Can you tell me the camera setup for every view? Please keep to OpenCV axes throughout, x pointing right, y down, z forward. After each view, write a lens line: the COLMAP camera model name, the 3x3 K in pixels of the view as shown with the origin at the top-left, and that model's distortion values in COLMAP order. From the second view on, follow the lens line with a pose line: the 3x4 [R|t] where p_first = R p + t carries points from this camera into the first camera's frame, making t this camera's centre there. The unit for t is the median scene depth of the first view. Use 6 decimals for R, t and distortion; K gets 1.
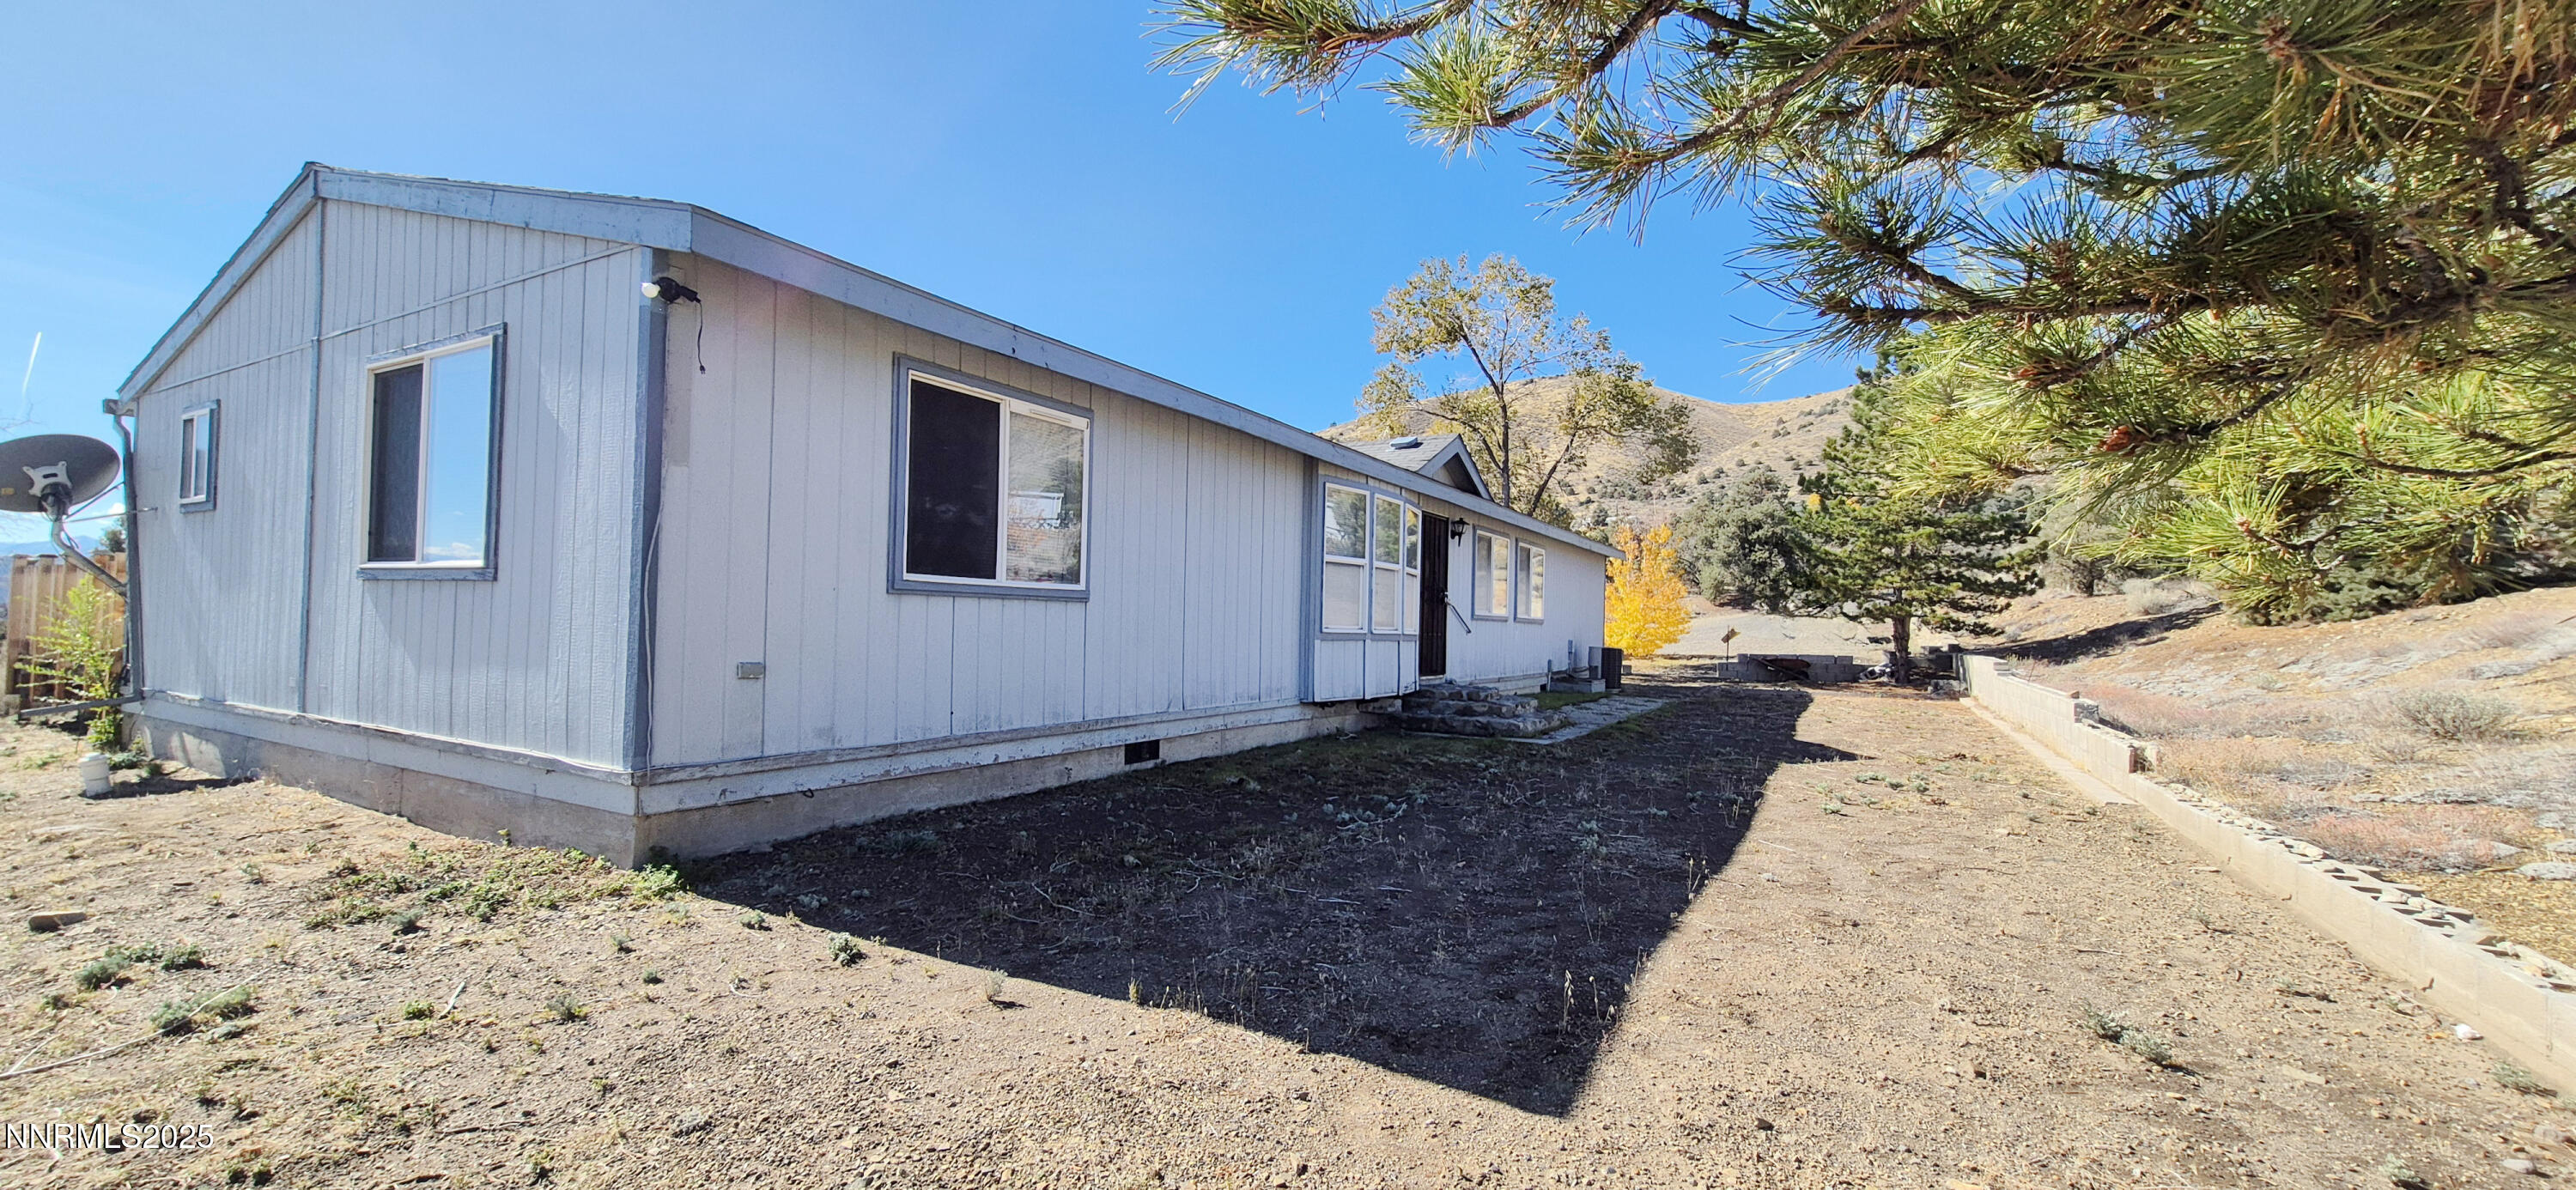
lens RADIAL K [[1013.4, 0, 1288.0], [0, 1013.4, 595.0], [0, 0, 1]] dist [-0.020518, 0.000023]
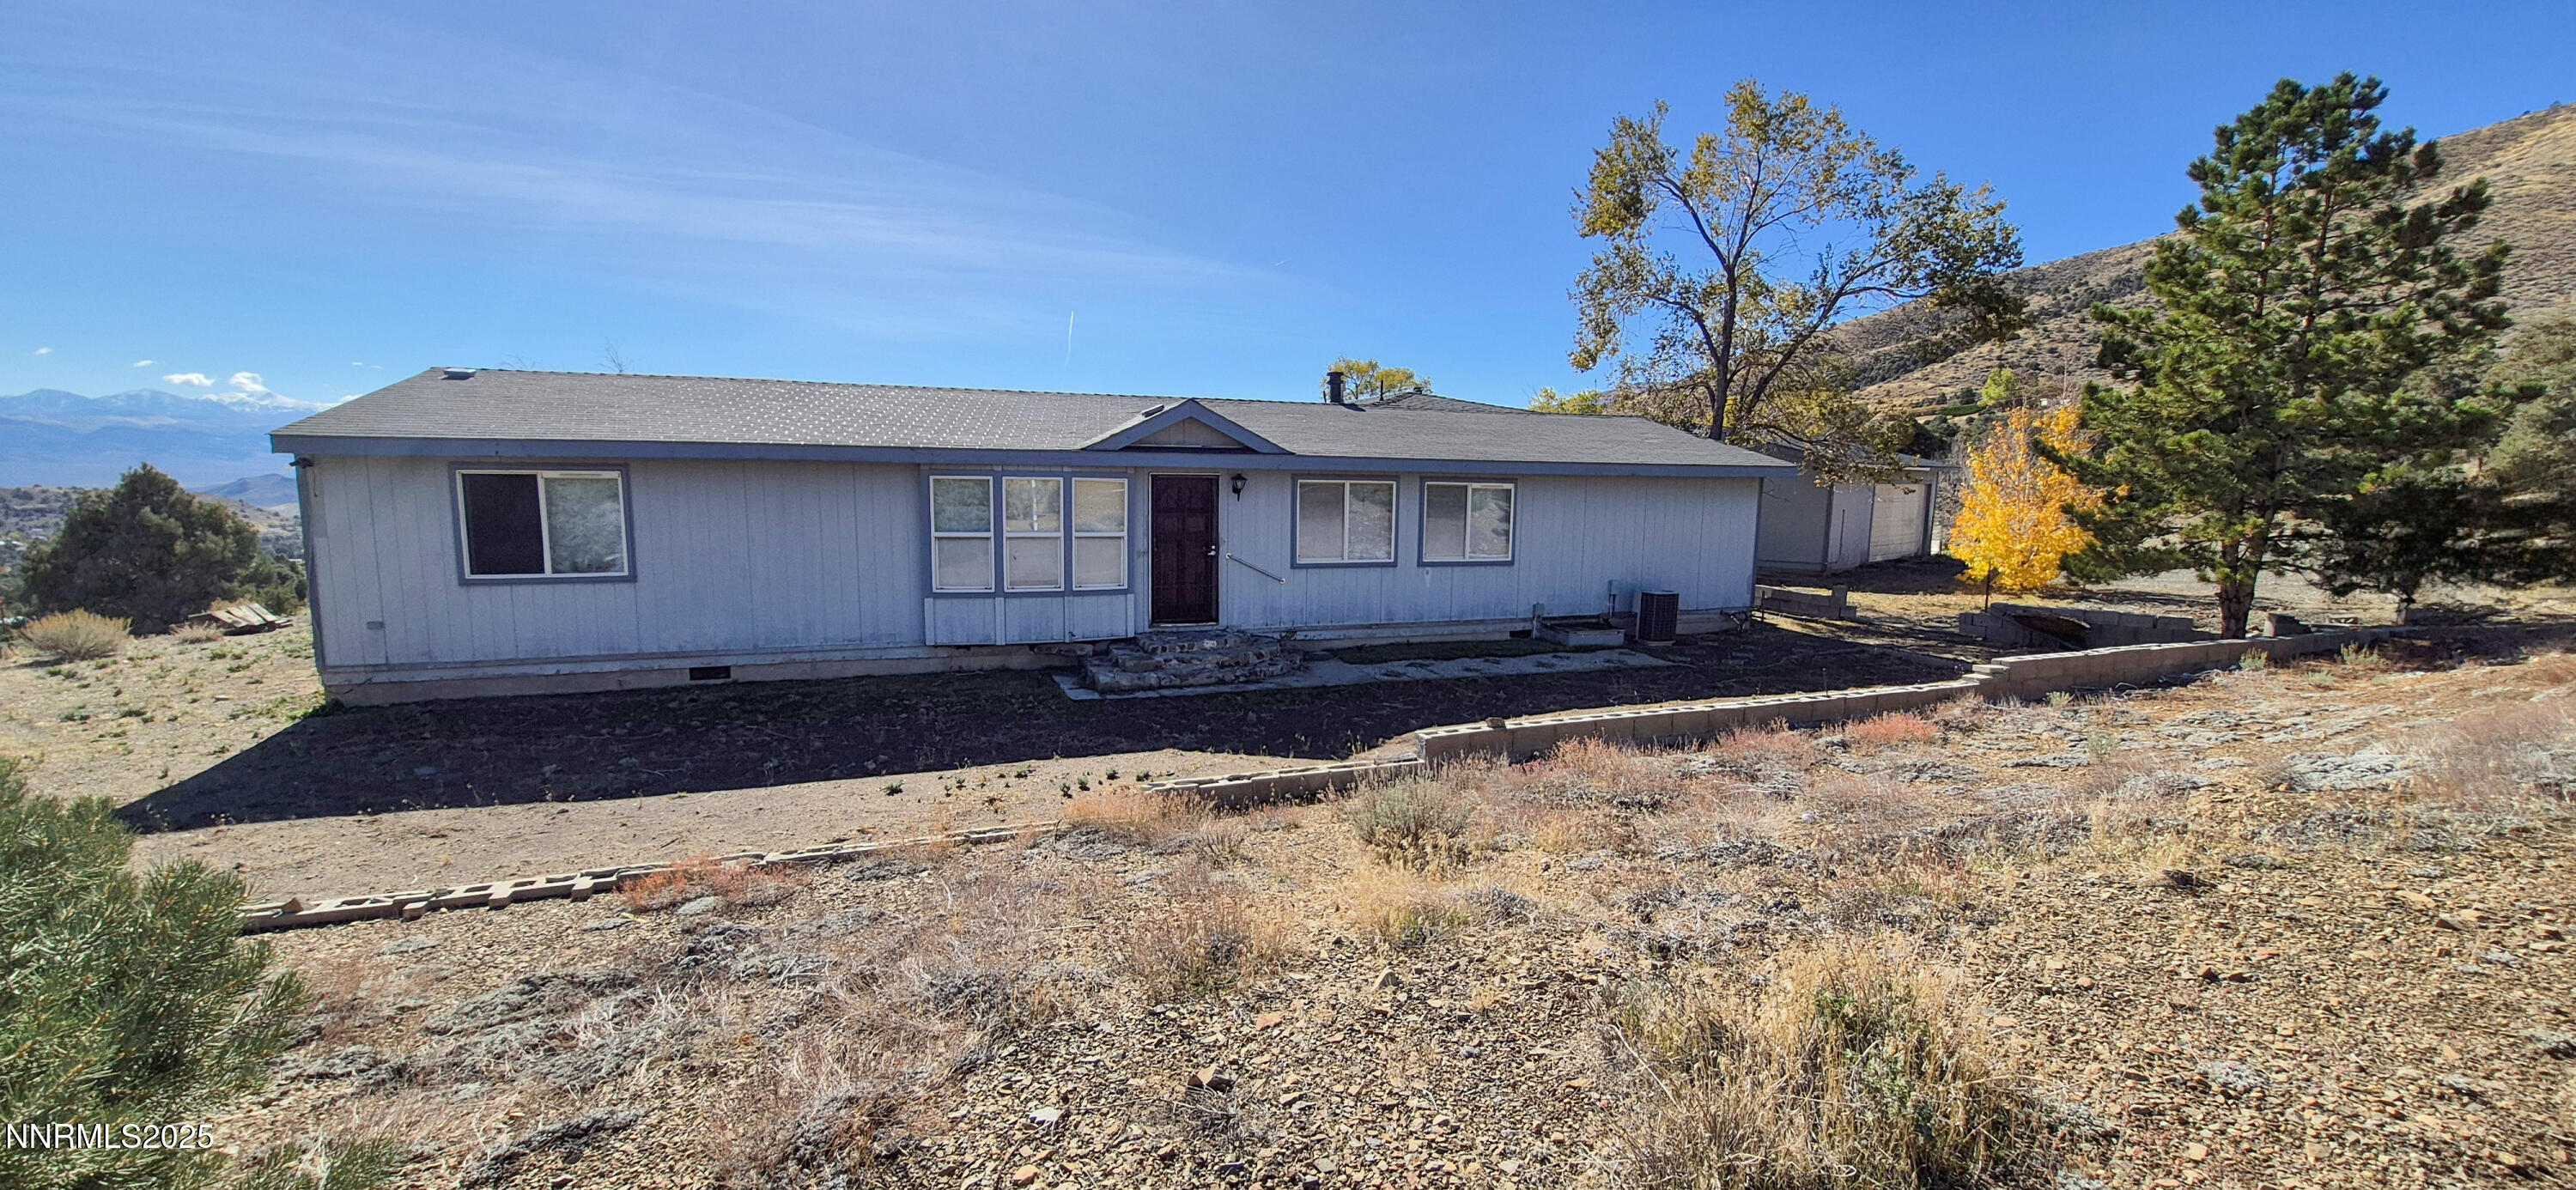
lens RADIAL K [[1013.4, 0, 1288.0], [0, 1013.4, 595.0], [0, 0, 1]] dist [-0.020518, 0.000023]
pose [[0.764835, 0.045682, -0.642604, 1.844346], [0.031110, 0.993700, 0.107669, -0.126483], [0.643474, -0.102340, 0.758596, 0.487925]]
